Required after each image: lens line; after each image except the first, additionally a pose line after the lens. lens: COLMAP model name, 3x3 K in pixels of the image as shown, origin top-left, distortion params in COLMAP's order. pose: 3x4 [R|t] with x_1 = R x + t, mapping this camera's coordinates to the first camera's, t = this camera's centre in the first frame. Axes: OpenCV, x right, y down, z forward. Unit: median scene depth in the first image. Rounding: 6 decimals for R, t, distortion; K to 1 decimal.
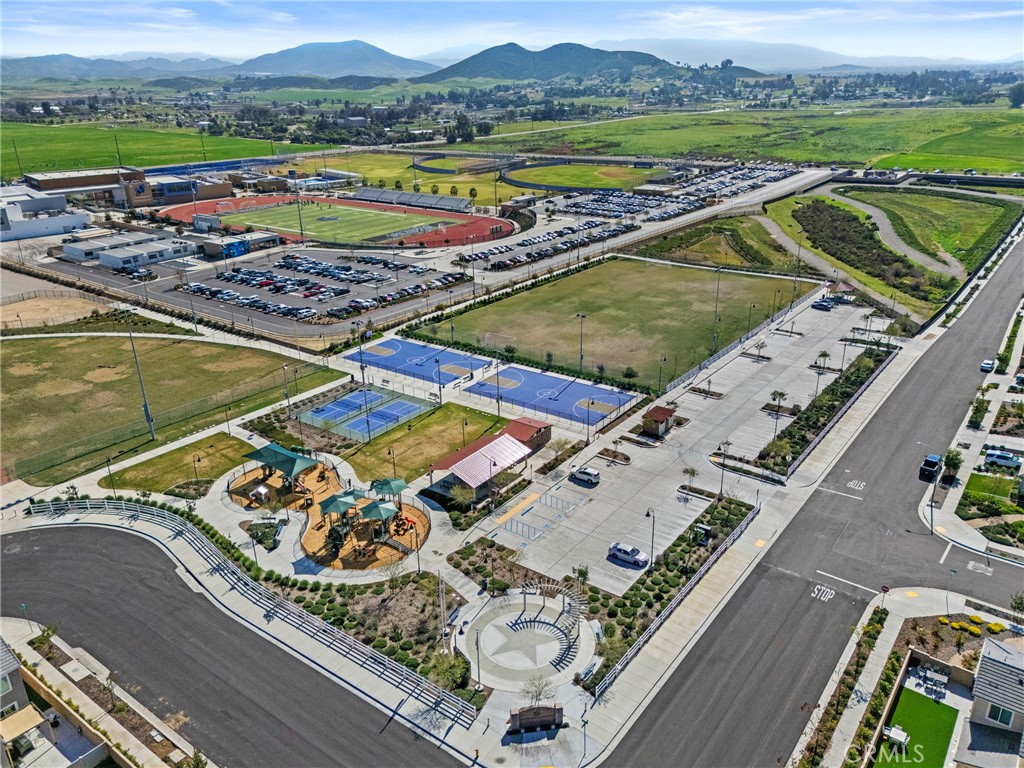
lens RADIAL K [[757.6, 0, 513.7], [0, 757.6, 385.6], [0, 0, 1]] dist [0.049927, -0.003308]
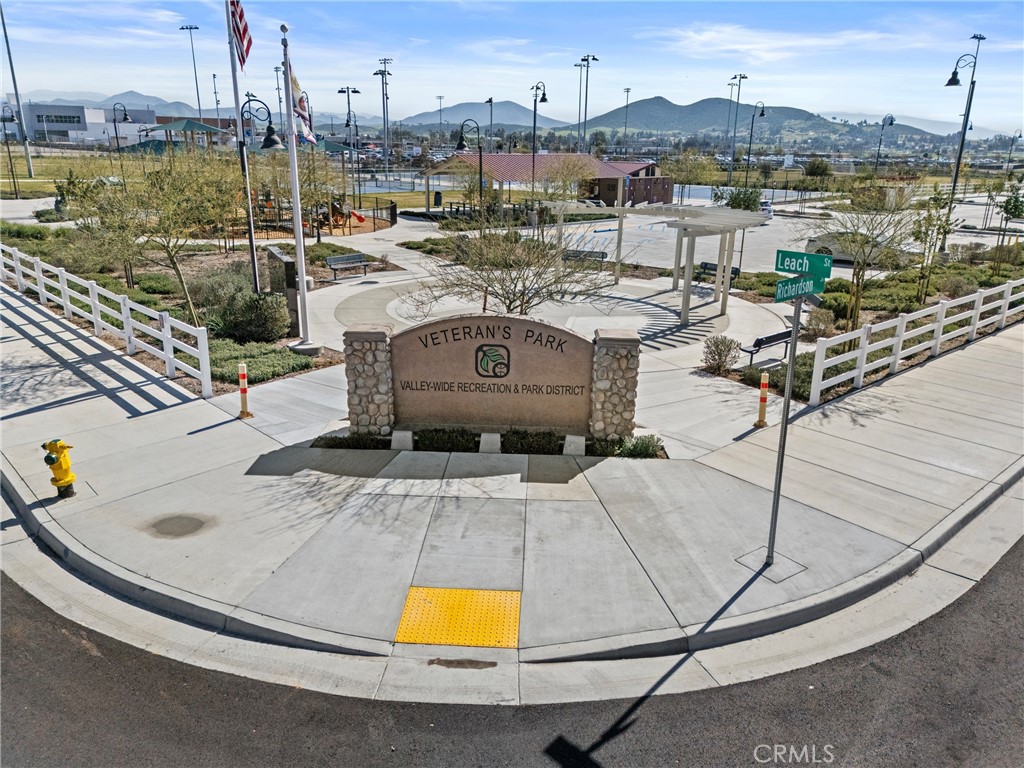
lens RADIAL K [[757.6, 0, 513.2], [0, 757.6, 379.1], [0, 0, 1]] dist [0.049927, -0.003308]
pose [[0.983416, 0.085493, -0.159947, 0.012312], [-0.098487, 0.992297, -0.075143, 0.085562], [0.152291, 0.089650, 0.984261, 0.158285]]
